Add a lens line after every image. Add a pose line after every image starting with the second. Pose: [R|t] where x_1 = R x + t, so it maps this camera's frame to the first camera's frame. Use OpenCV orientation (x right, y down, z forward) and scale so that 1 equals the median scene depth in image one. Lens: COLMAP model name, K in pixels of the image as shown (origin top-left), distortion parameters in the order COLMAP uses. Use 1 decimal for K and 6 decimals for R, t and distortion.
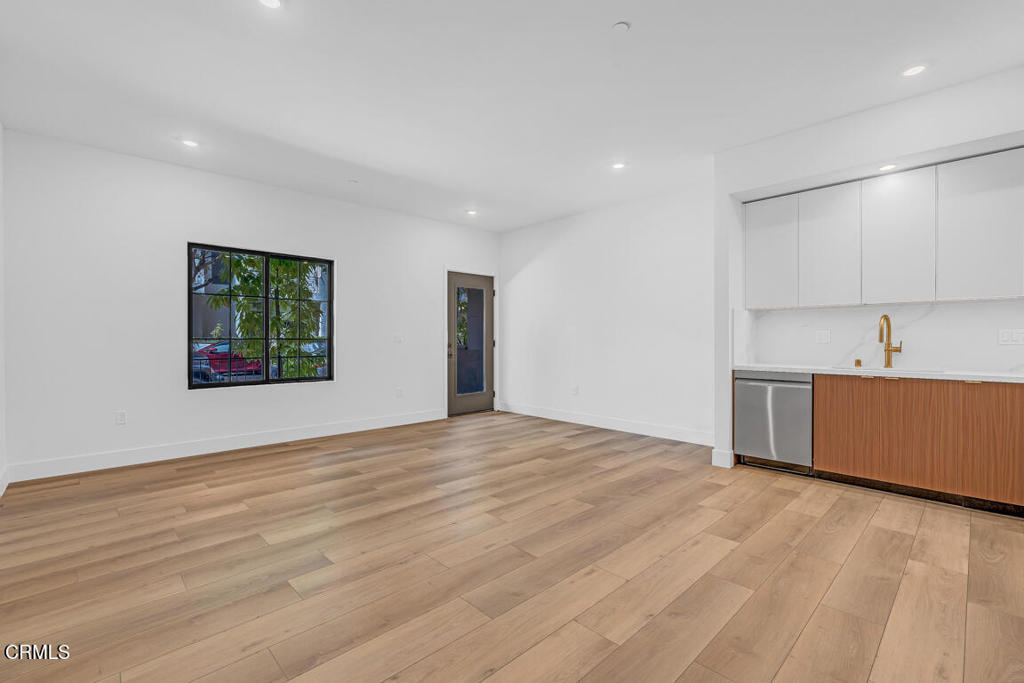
lens RADIAL K [[453.9, 0, 518.4], [0, 453.9, 338.8], [0, 0, 1]] dist [-0.005128, 0.002414]
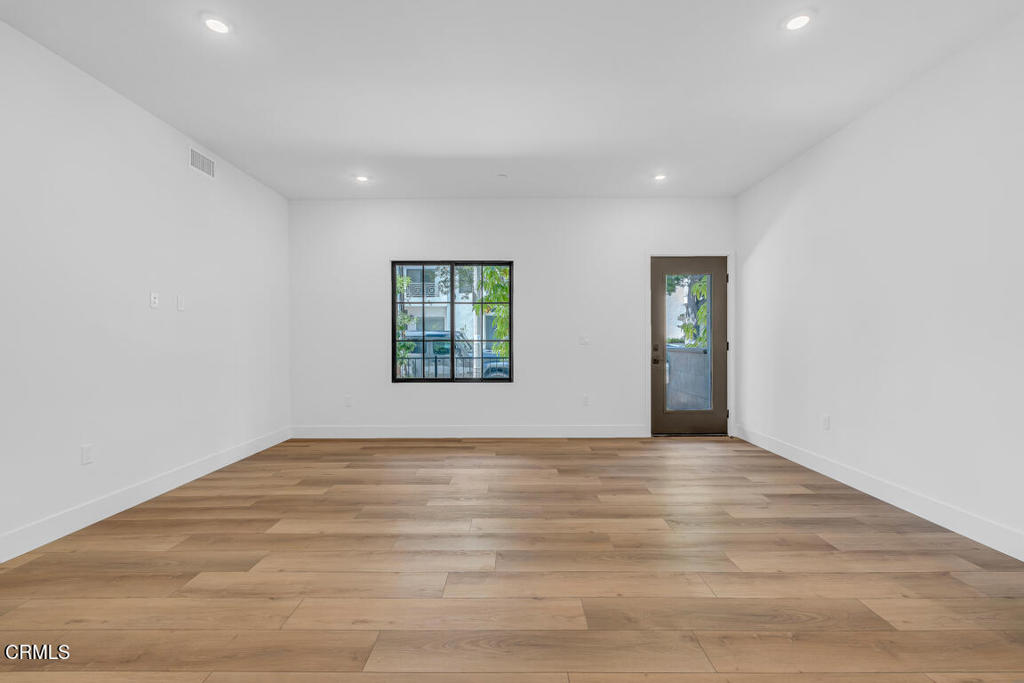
lens RADIAL K [[453.9, 0, 511.7], [0, 453.9, 341.1], [0, 0, 1]] dist [-0.005128, 0.002414]
pose [[0.710476, -0.005307, -0.703702, 0.456358], [0.005620, 0.999982, -0.001867, 0.004972], [0.703699, -0.002628, 0.710493, 0.475660]]
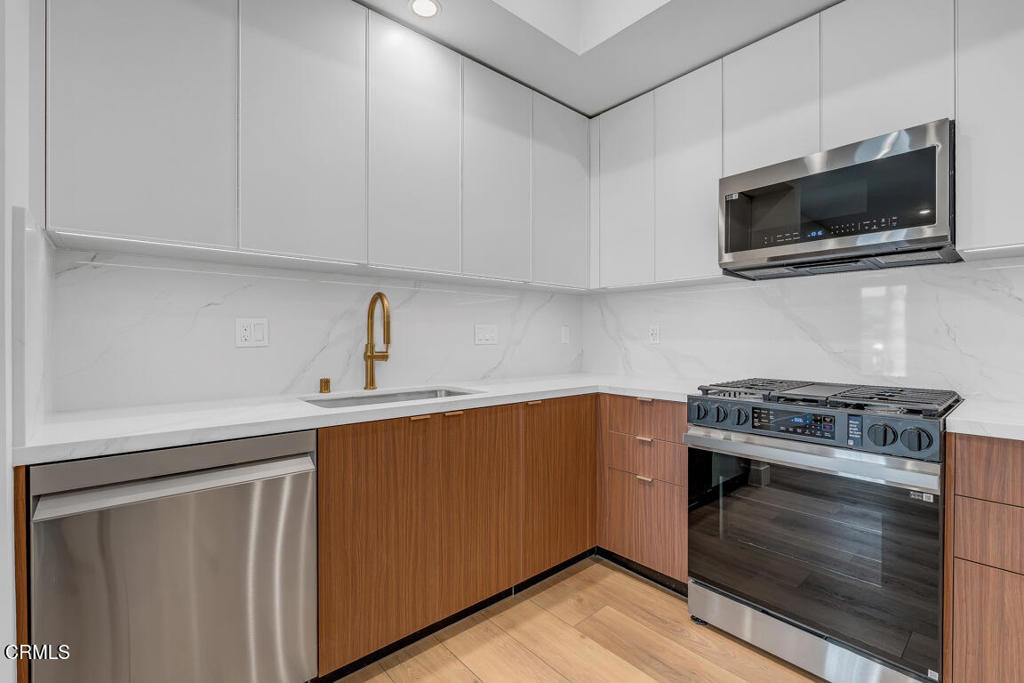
lens RADIAL K [[453.9, 0, 512.0], [0, 453.9, 337.3], [0, 0, 1]] dist [-0.005128, 0.002414]
pose [[0.056400, 0.000108, 0.998408, 0.300670], [0.000494, 1.000000, -0.000136, 0.001095], [-0.998408, 0.000501, 0.056400, 0.870299]]
